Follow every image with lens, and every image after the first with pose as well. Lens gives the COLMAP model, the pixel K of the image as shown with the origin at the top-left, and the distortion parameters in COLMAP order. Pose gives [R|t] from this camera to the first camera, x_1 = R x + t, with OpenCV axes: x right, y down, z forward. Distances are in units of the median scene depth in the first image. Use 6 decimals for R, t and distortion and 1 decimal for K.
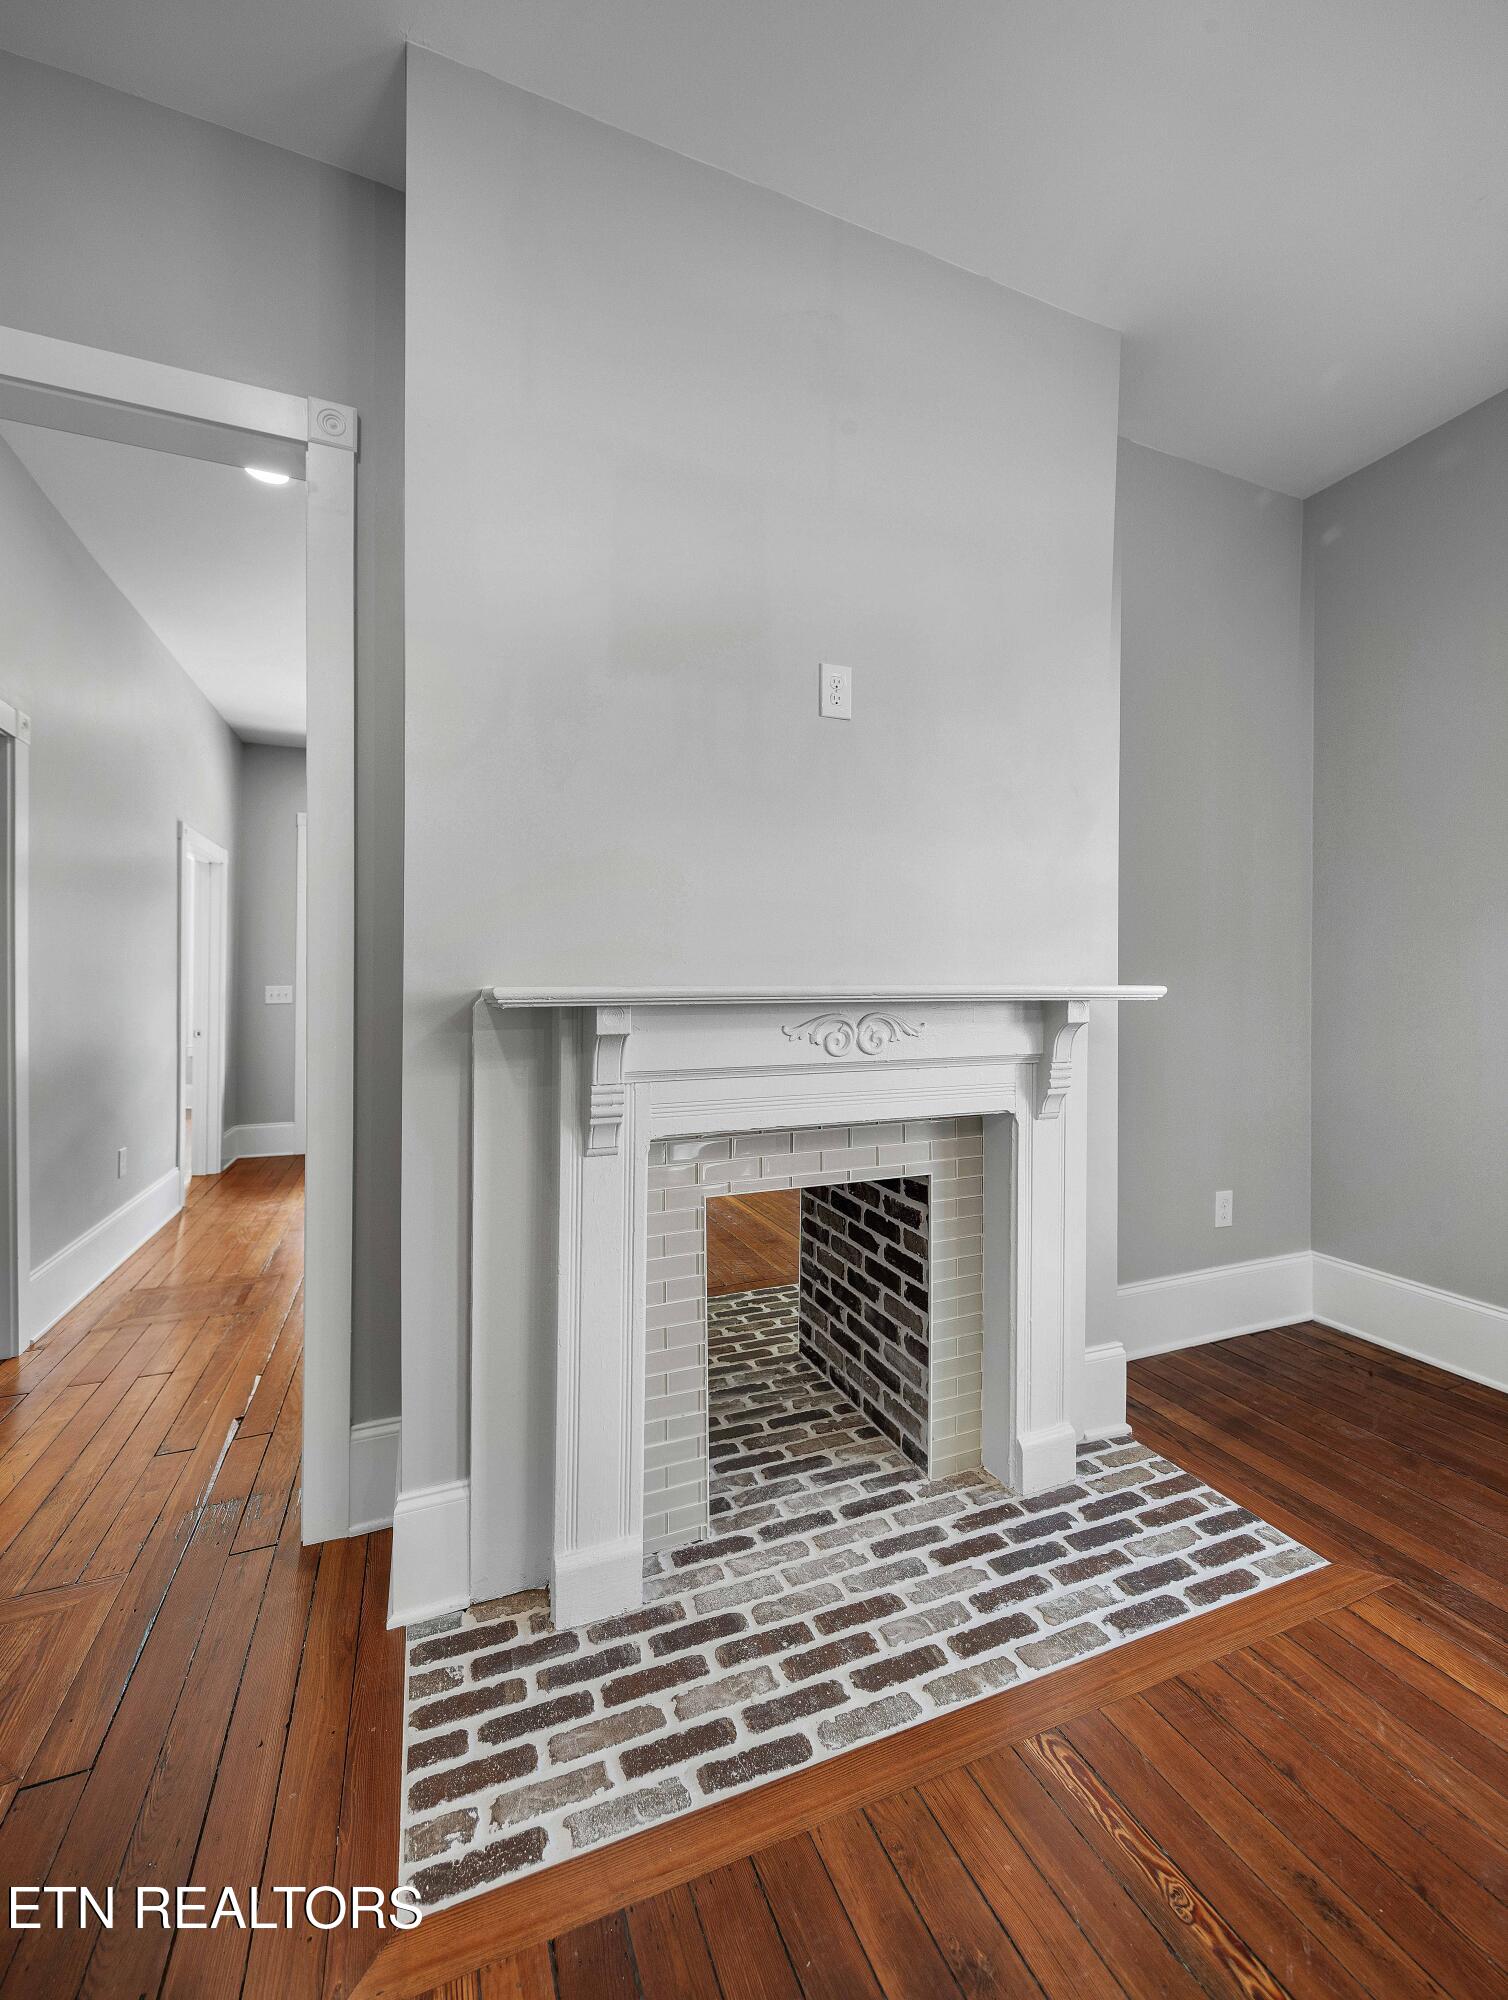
lens RADIAL K [[805.1, 0, 734.9], [0, 805.1, 987.2], [0, 0, 1]] dist [0.002976, 0.000396]
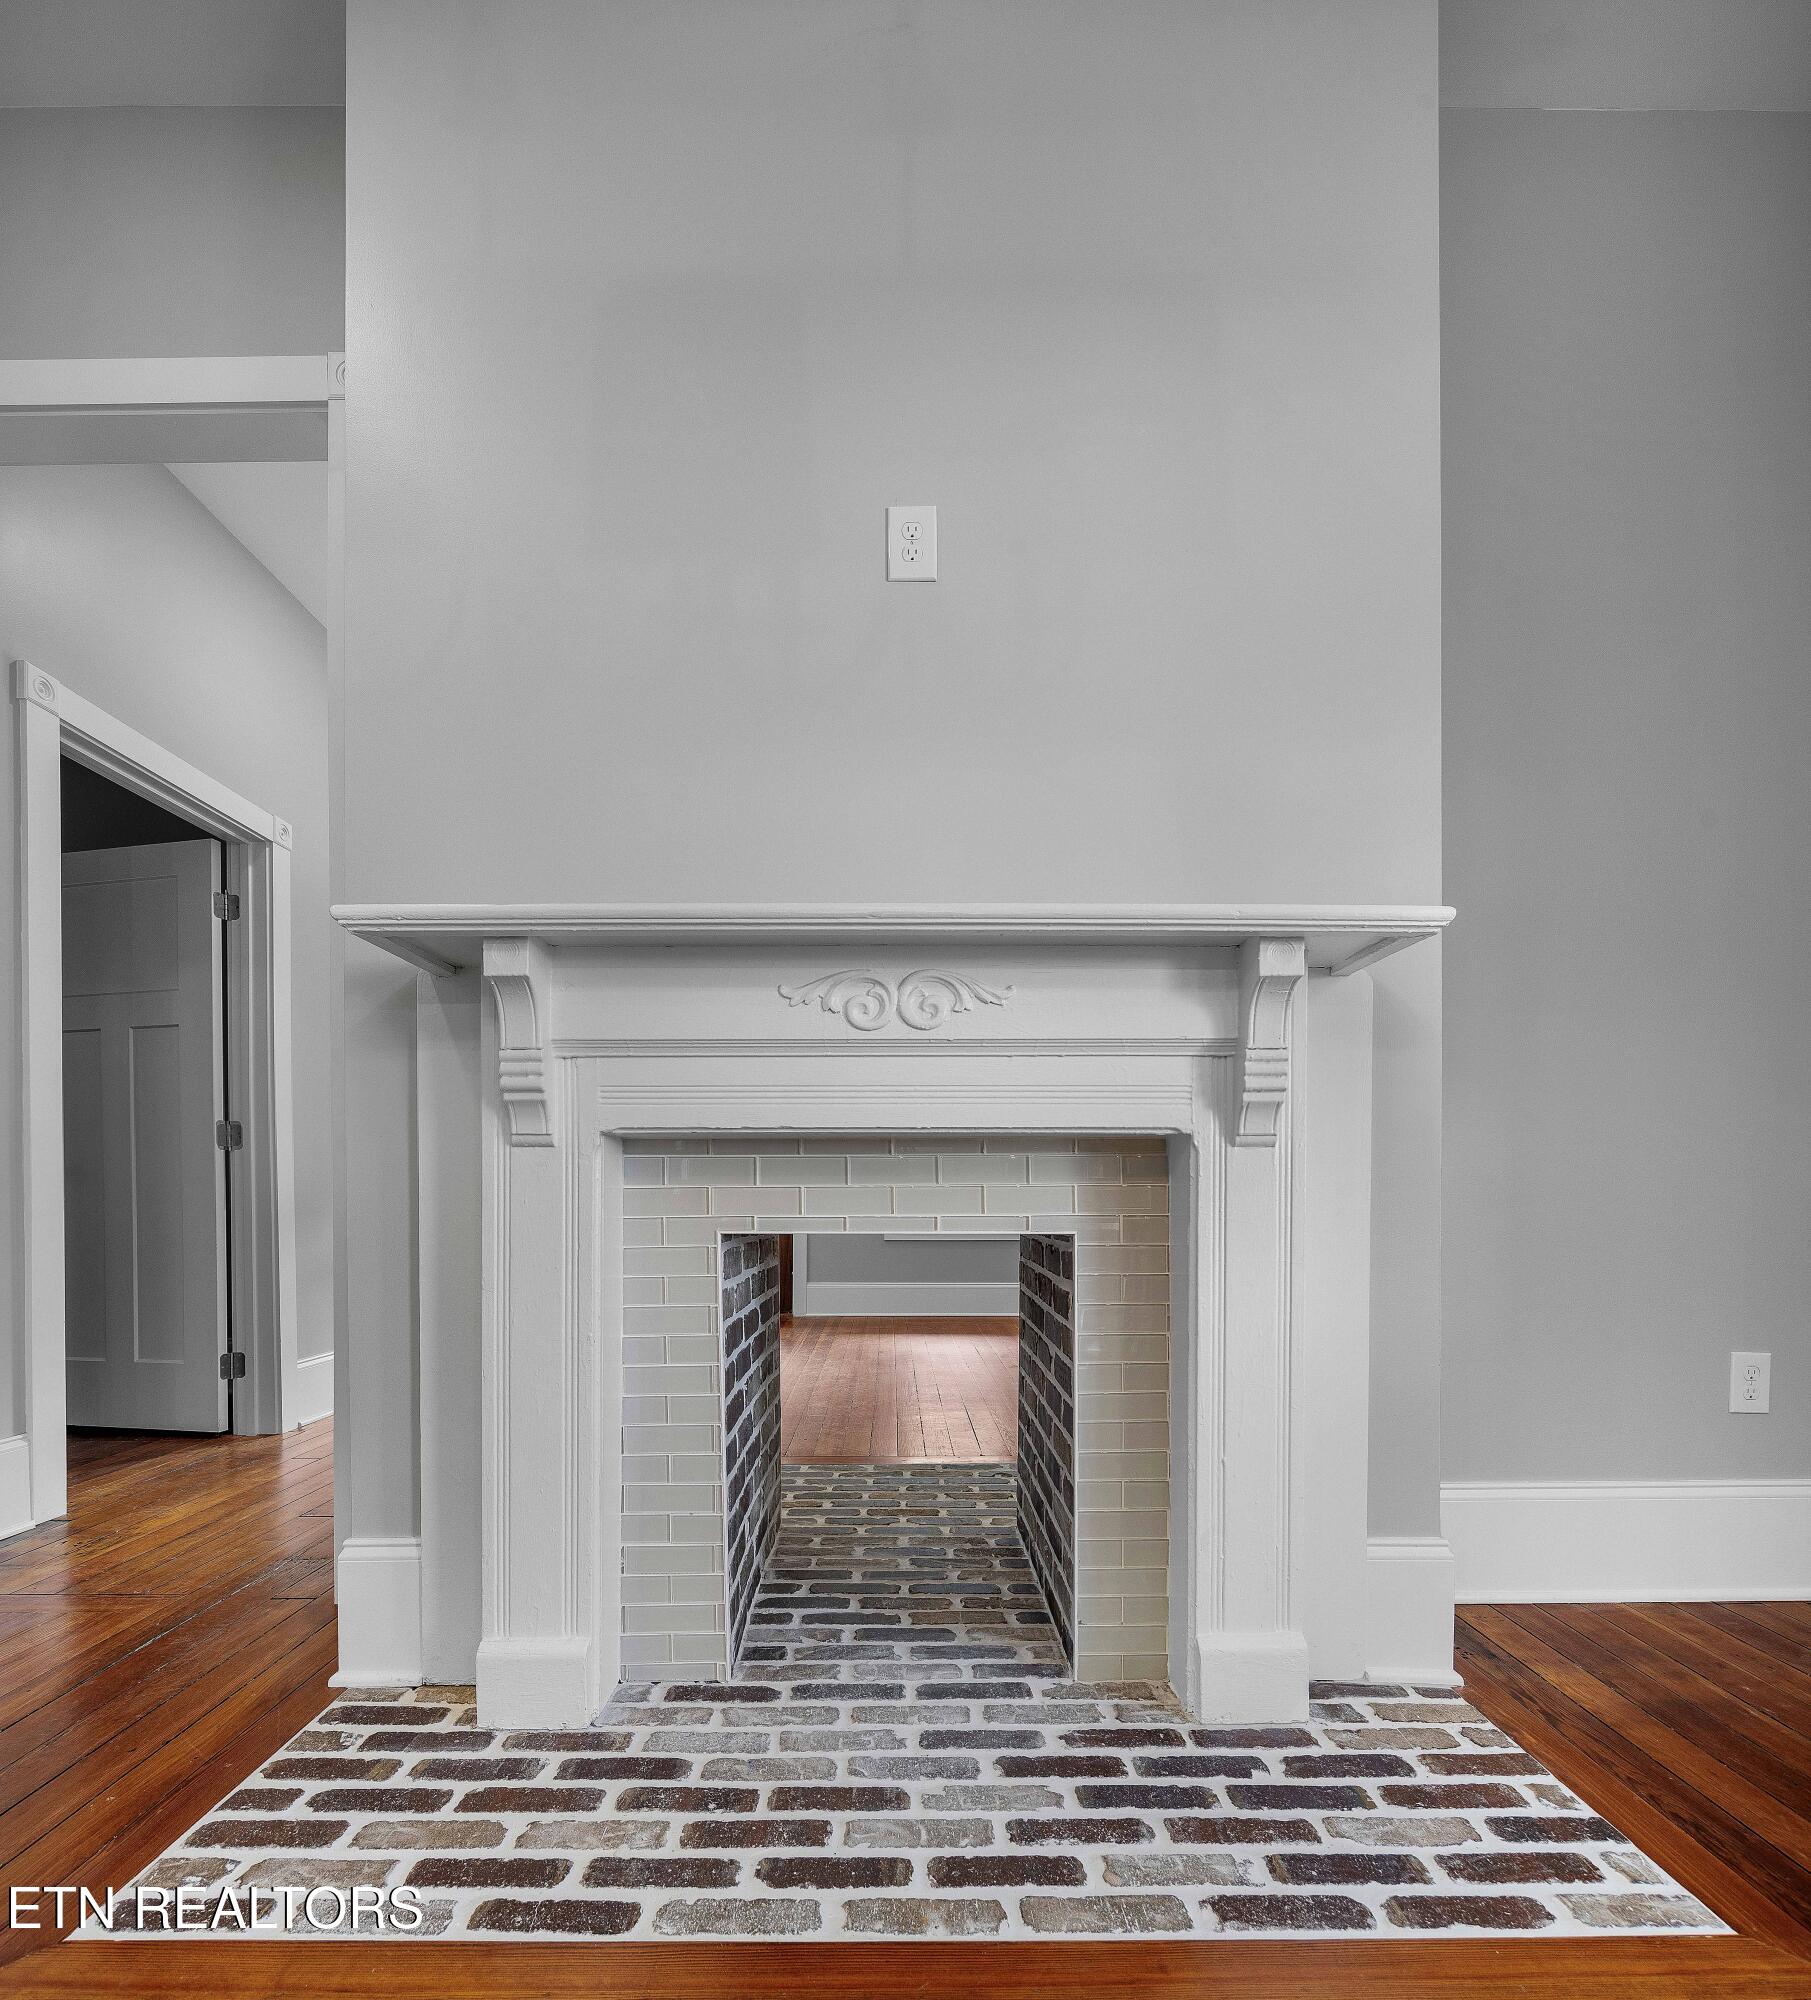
lens RADIAL K [[907.3, 0, 995.3], [0, 907.3, 1250.3], [0, 0, 1]] dist [-0.002454, -0.001601]
pose [[0.934942, 0.000200, -0.354802, 0.516669], [0.002042, 0.999980, 0.005945, 0.275454], [0.354796, -0.006283, 0.934923, 0.295531]]
